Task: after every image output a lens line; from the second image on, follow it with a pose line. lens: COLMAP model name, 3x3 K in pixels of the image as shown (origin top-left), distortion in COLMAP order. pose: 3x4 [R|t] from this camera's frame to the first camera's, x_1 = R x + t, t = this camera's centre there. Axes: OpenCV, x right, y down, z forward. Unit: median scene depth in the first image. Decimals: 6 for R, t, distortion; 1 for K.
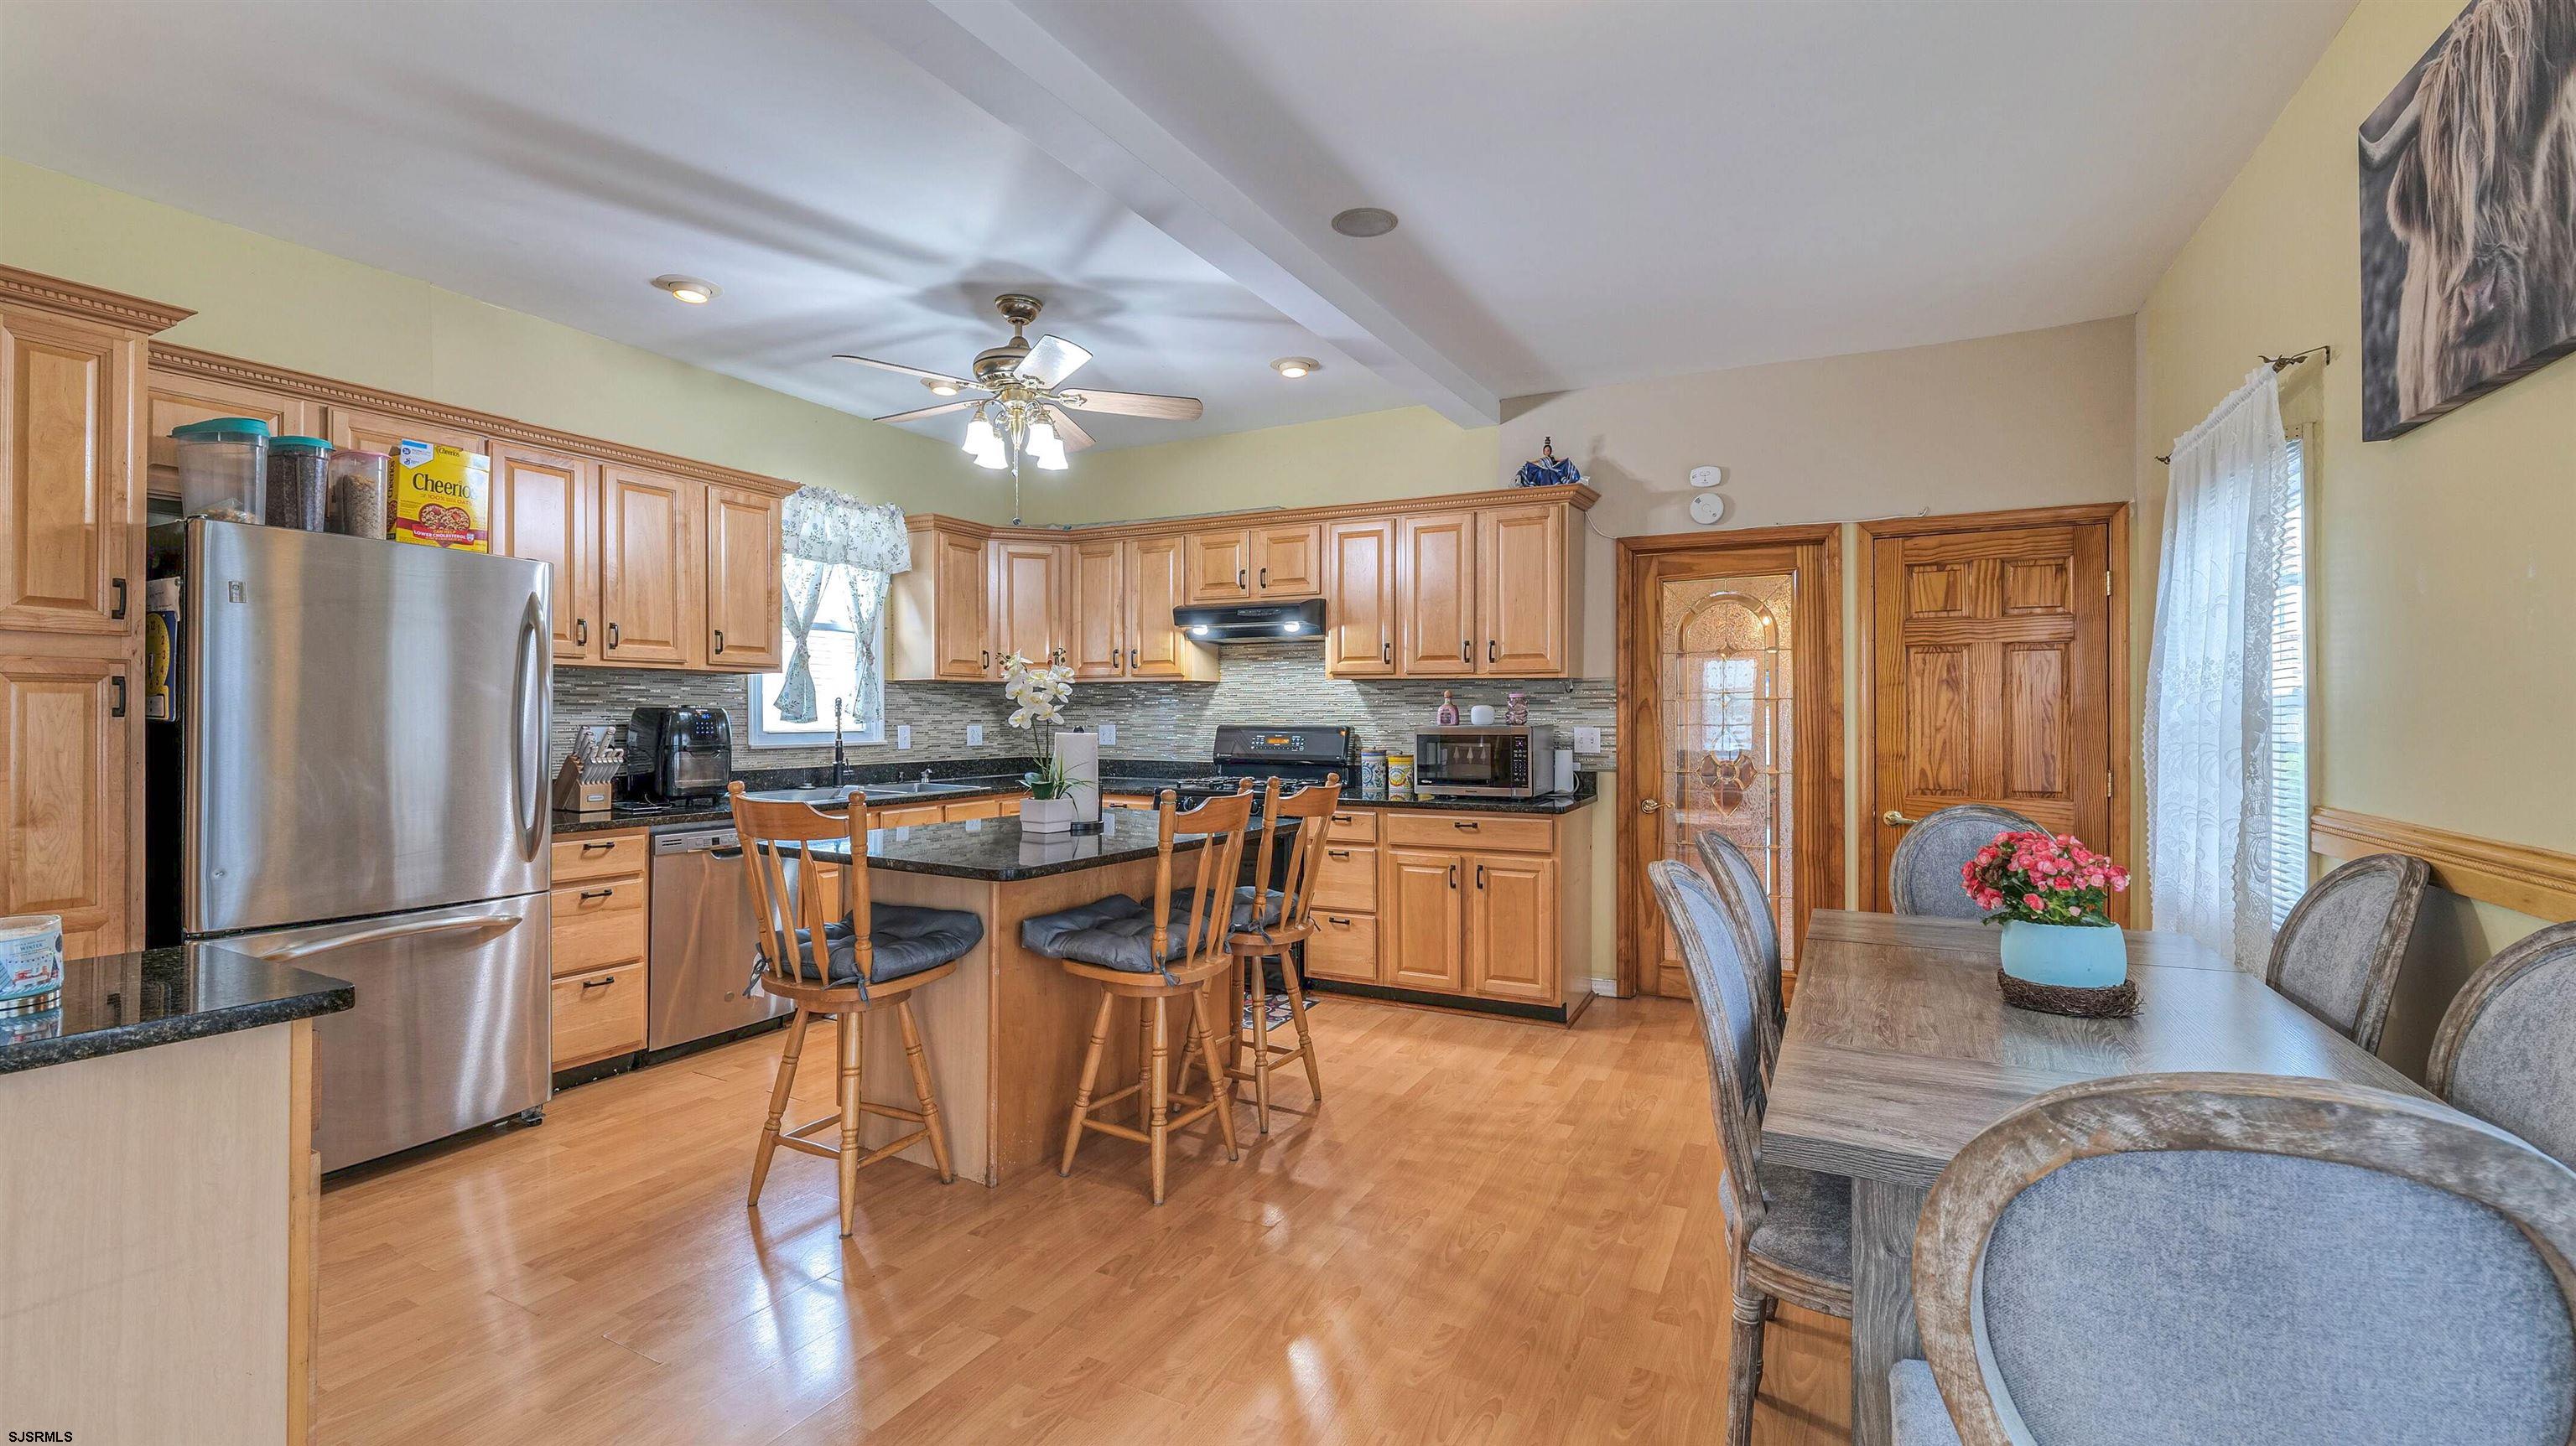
lens RADIAL K [[1097.5, 0, 1273.1], [0, 1097.5, 715.2], [0, 0, 1]] dist [-0.010132, 0.000258]
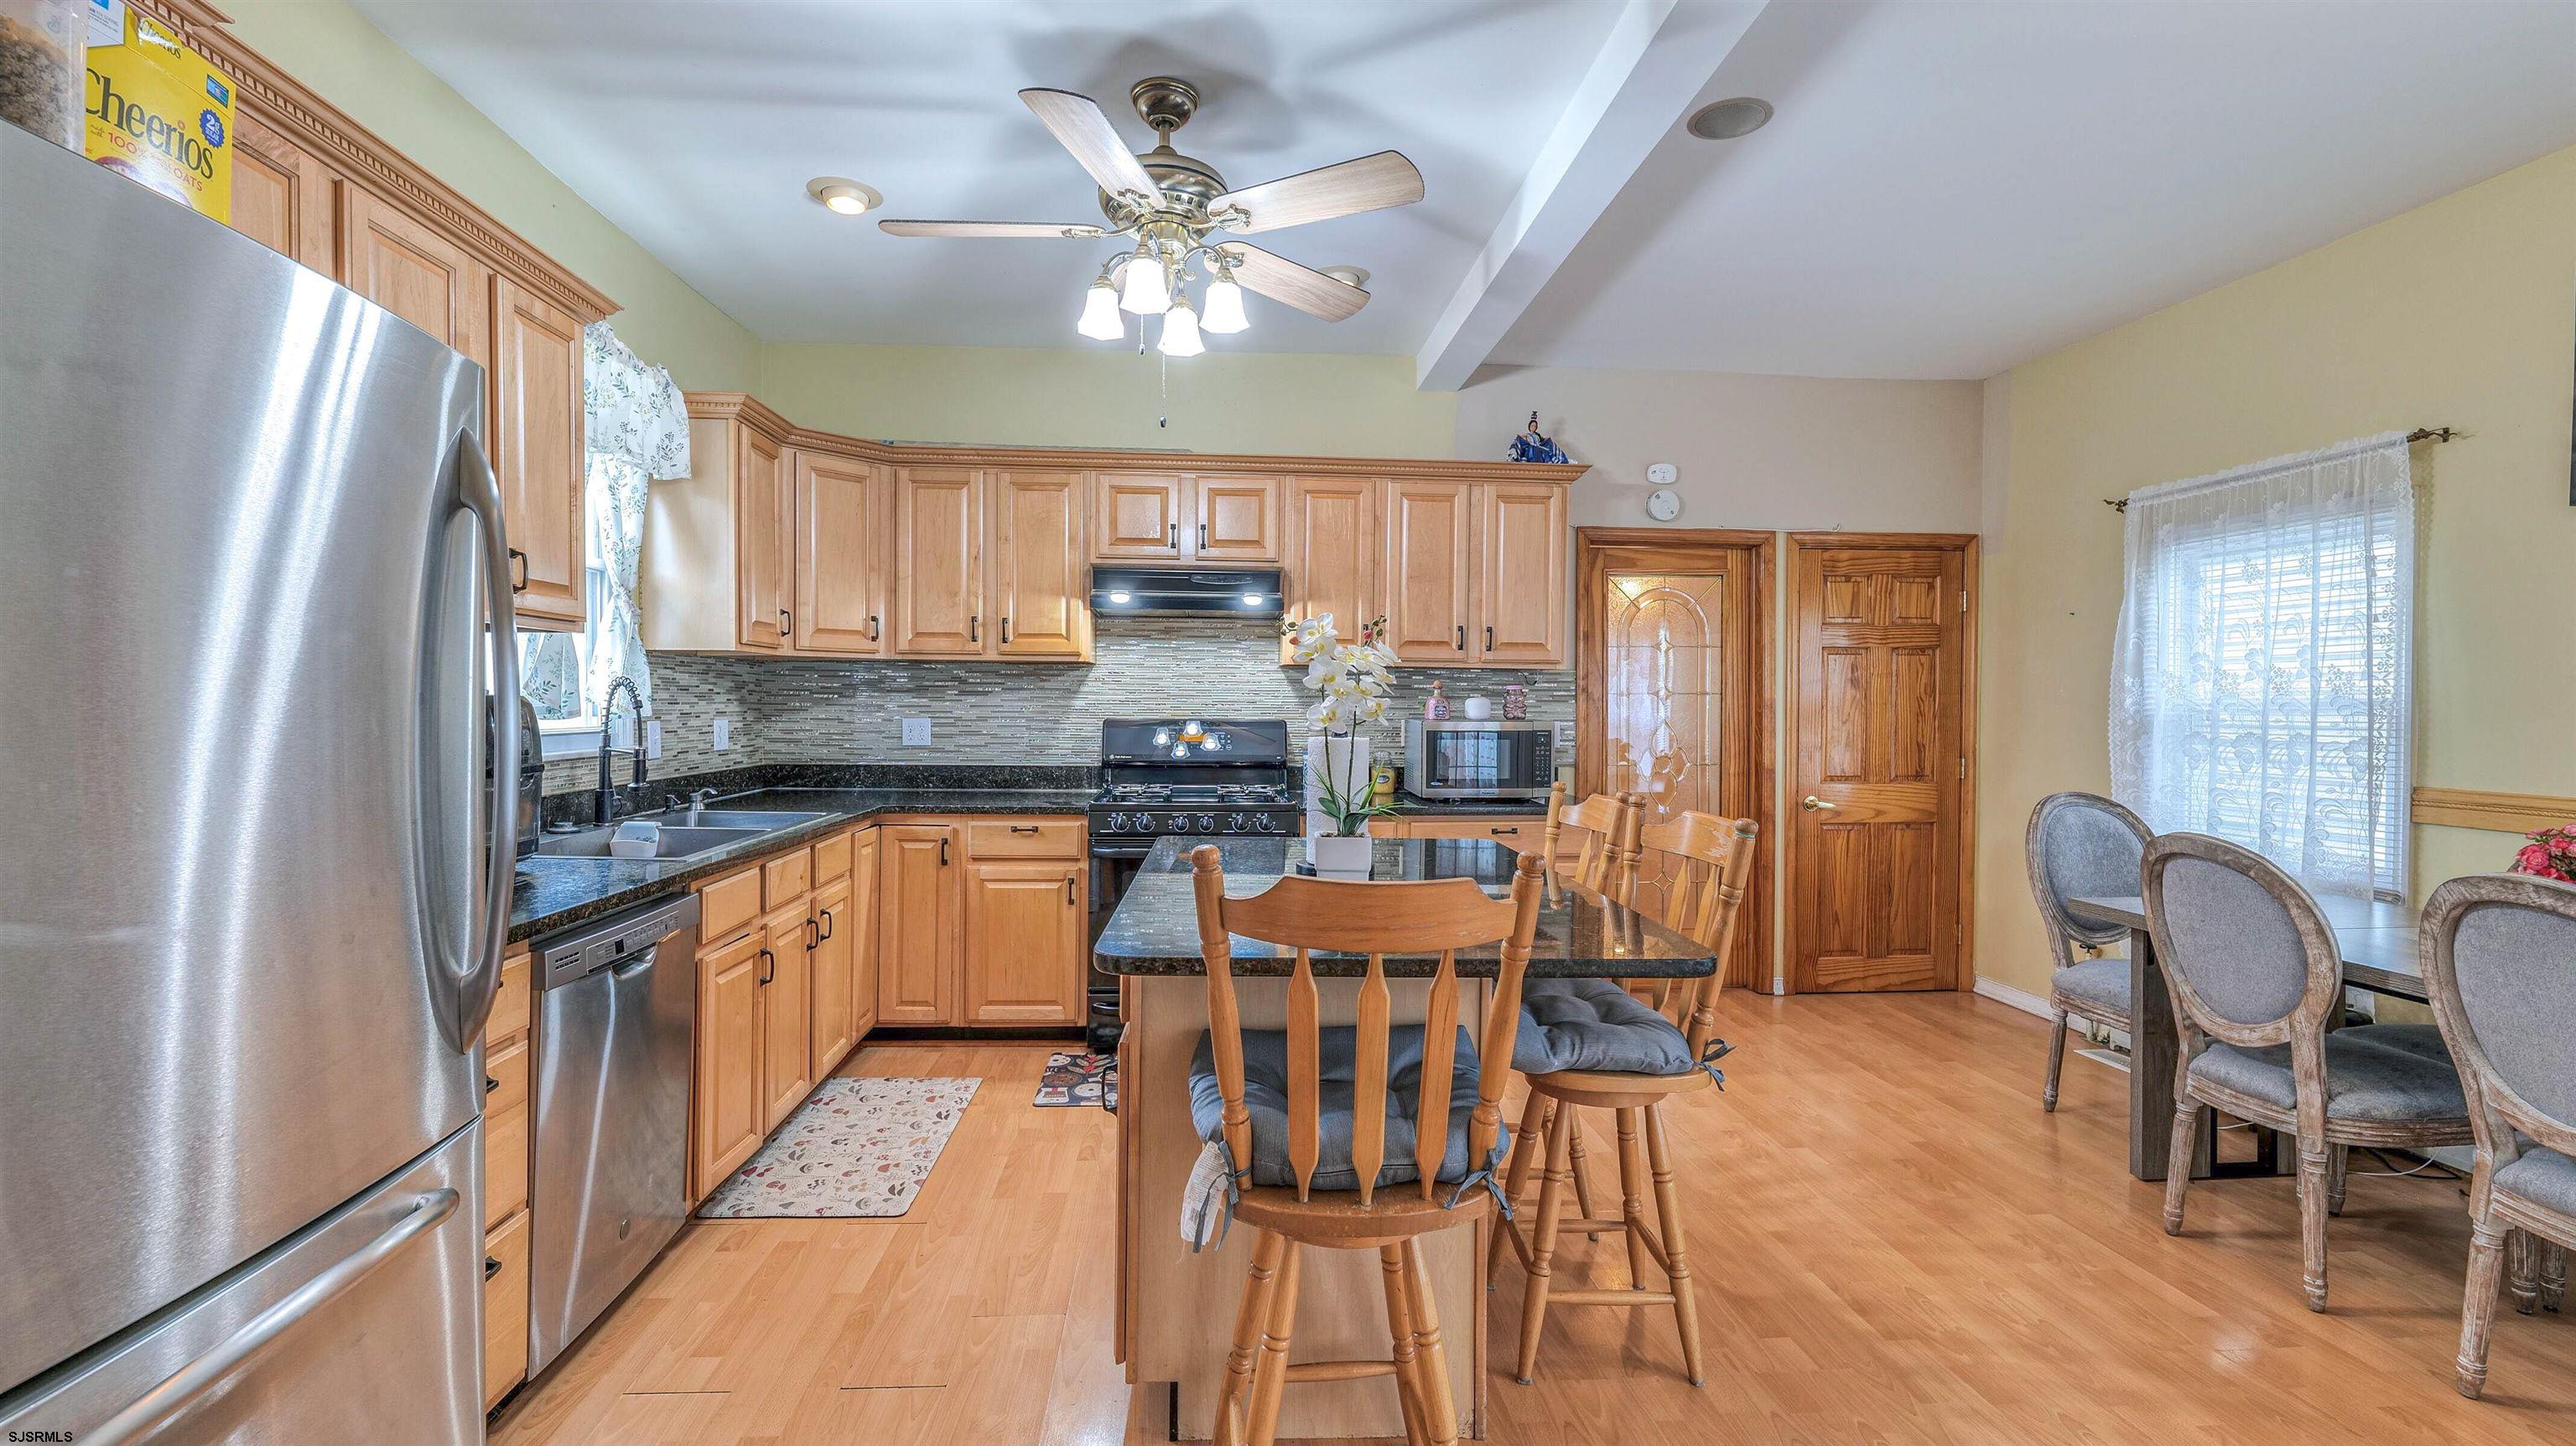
lens RADIAL K [[1097.5, 0, 1273.3], [0, 1097.5, 718.6], [0, 0, 1]] dist [-0.010132, 0.000258]
pose [[0.847198, -0.003961, 0.531263, -0.435871], [-0.006019, 0.999836, 0.017054, -0.006213], [-0.531243, -0.017646, 0.847036, 0.319684]]
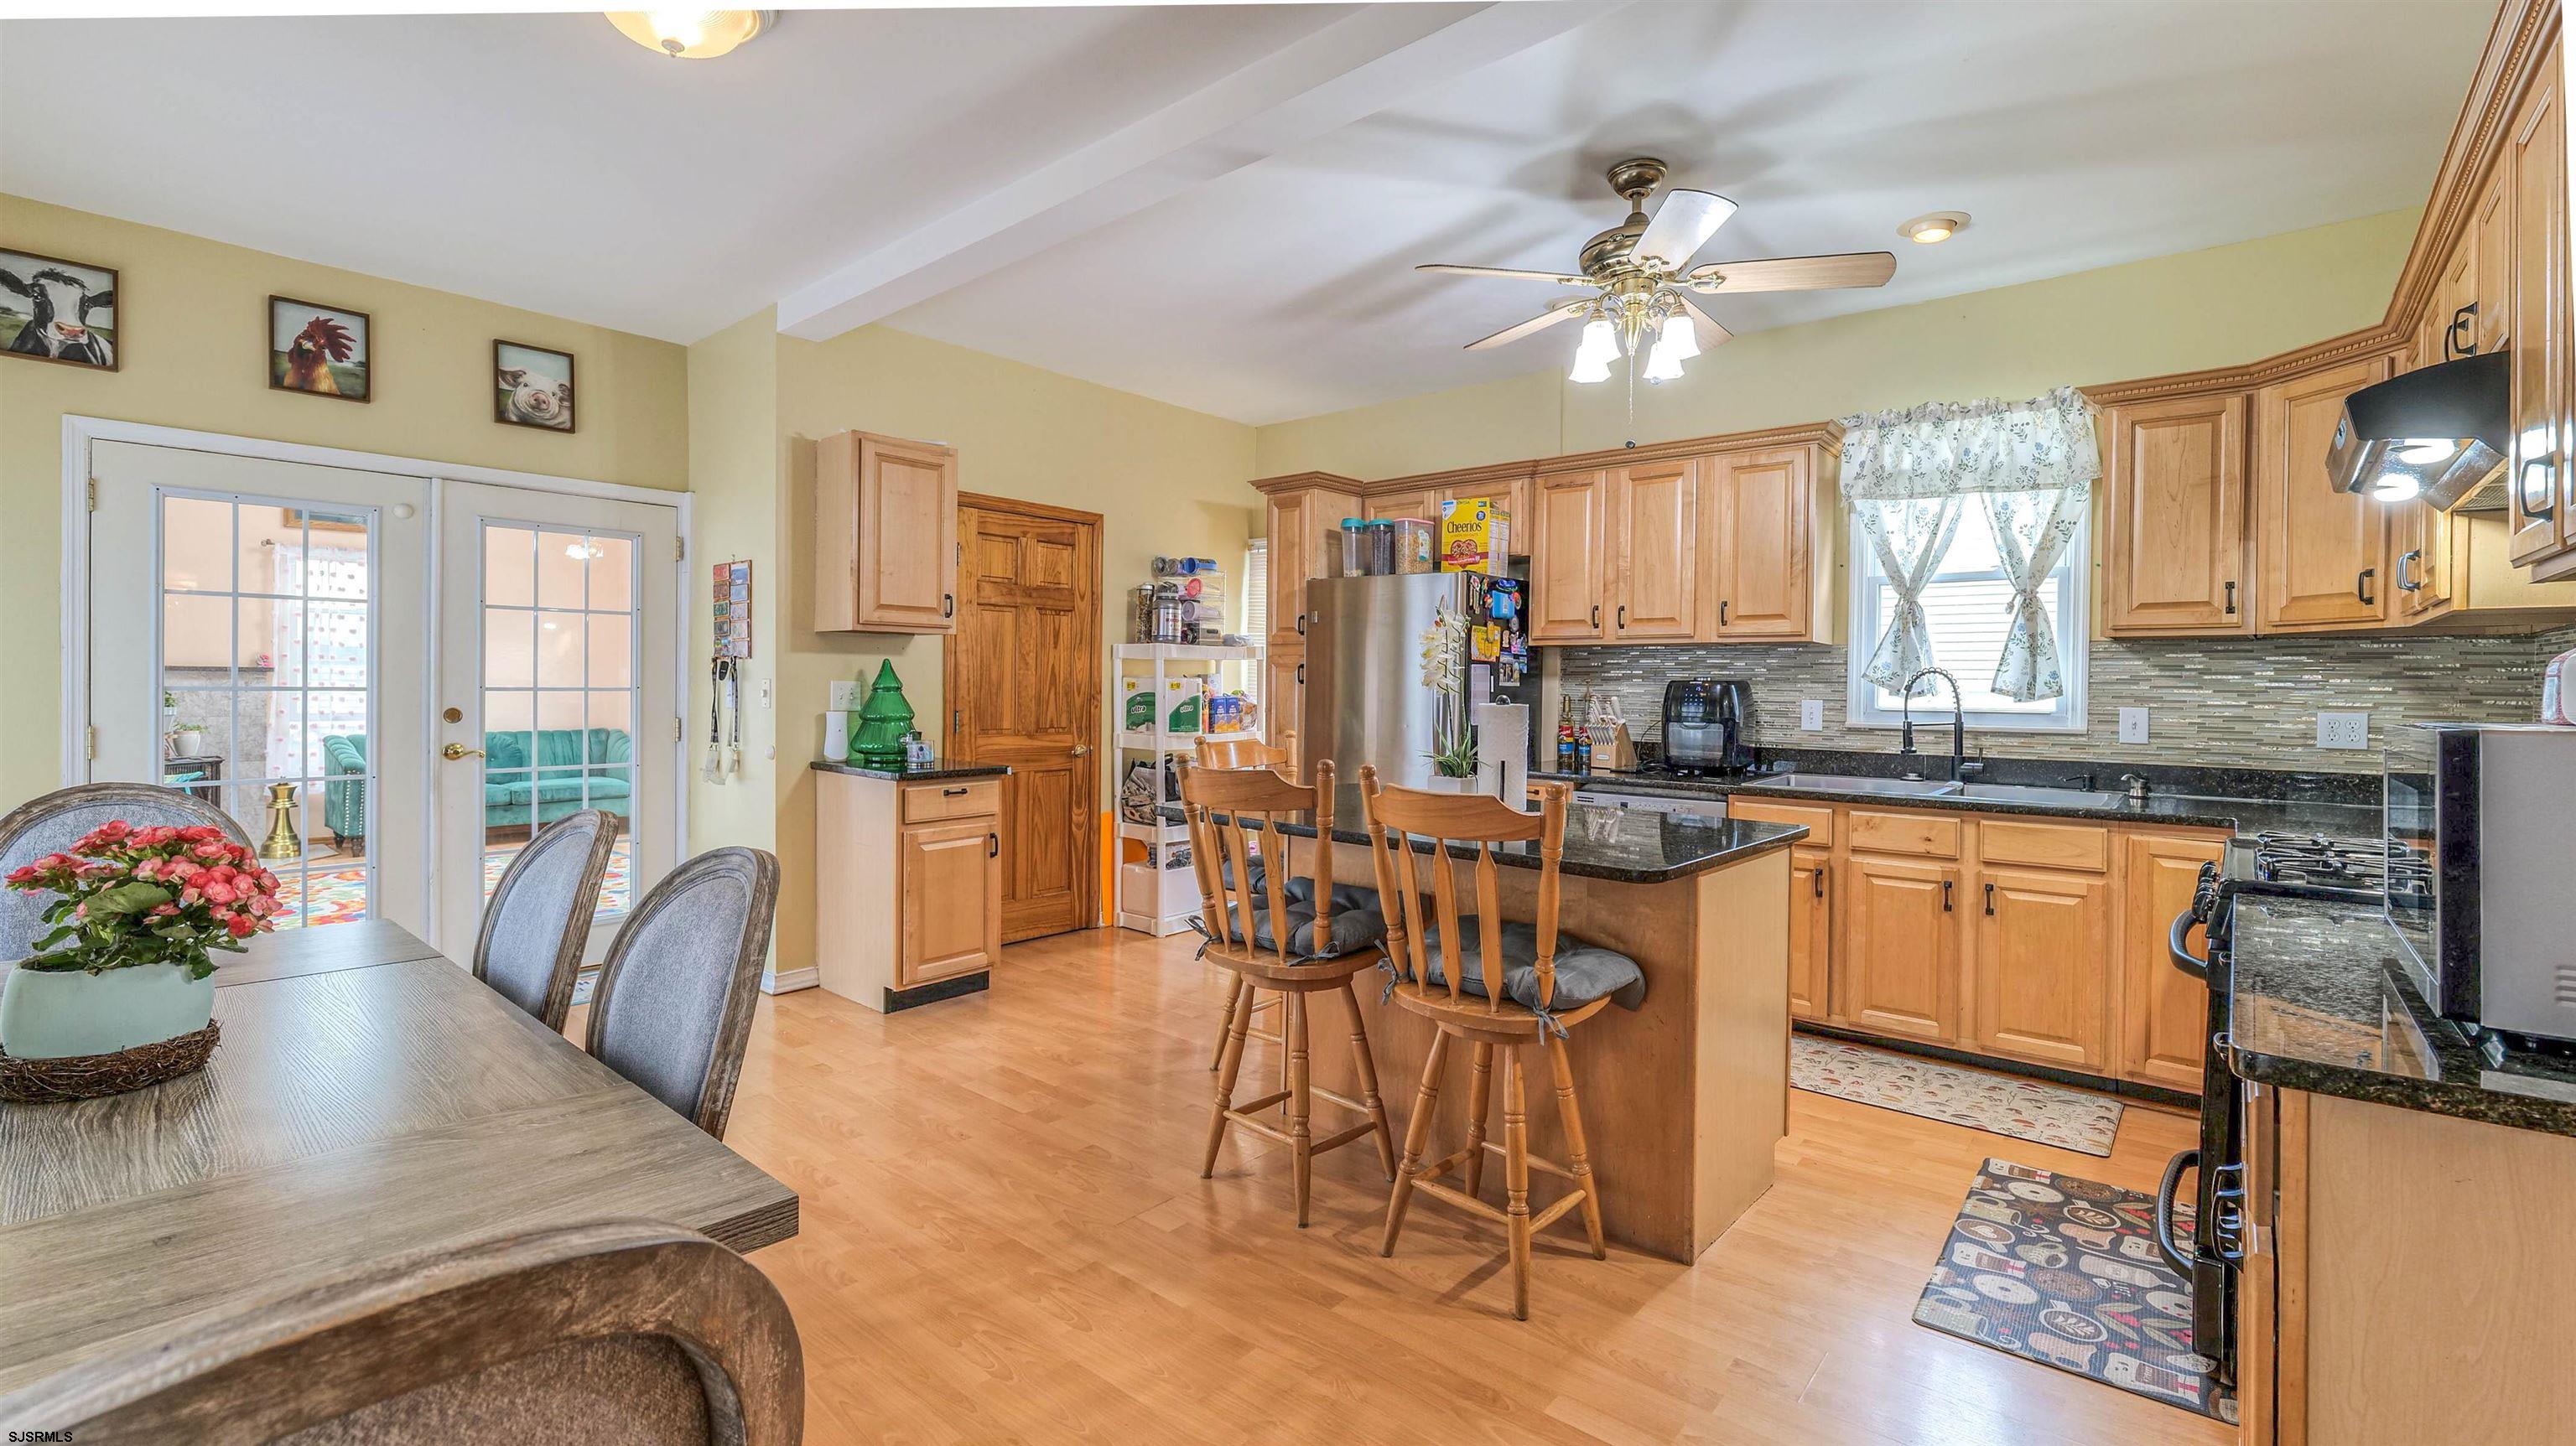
lens RADIAL K [[1097.5, 0, 1278.8], [0, 1097.5, 688.0], [0, 0, 1]] dist [-0.010132, 0.000258]
pose [[-0.218178, -0.002369, -0.975906, 0.496935], [-0.014229, 0.999898, 0.000754, 0.005065], [0.975805, 0.014050, -0.218190, 0.754743]]
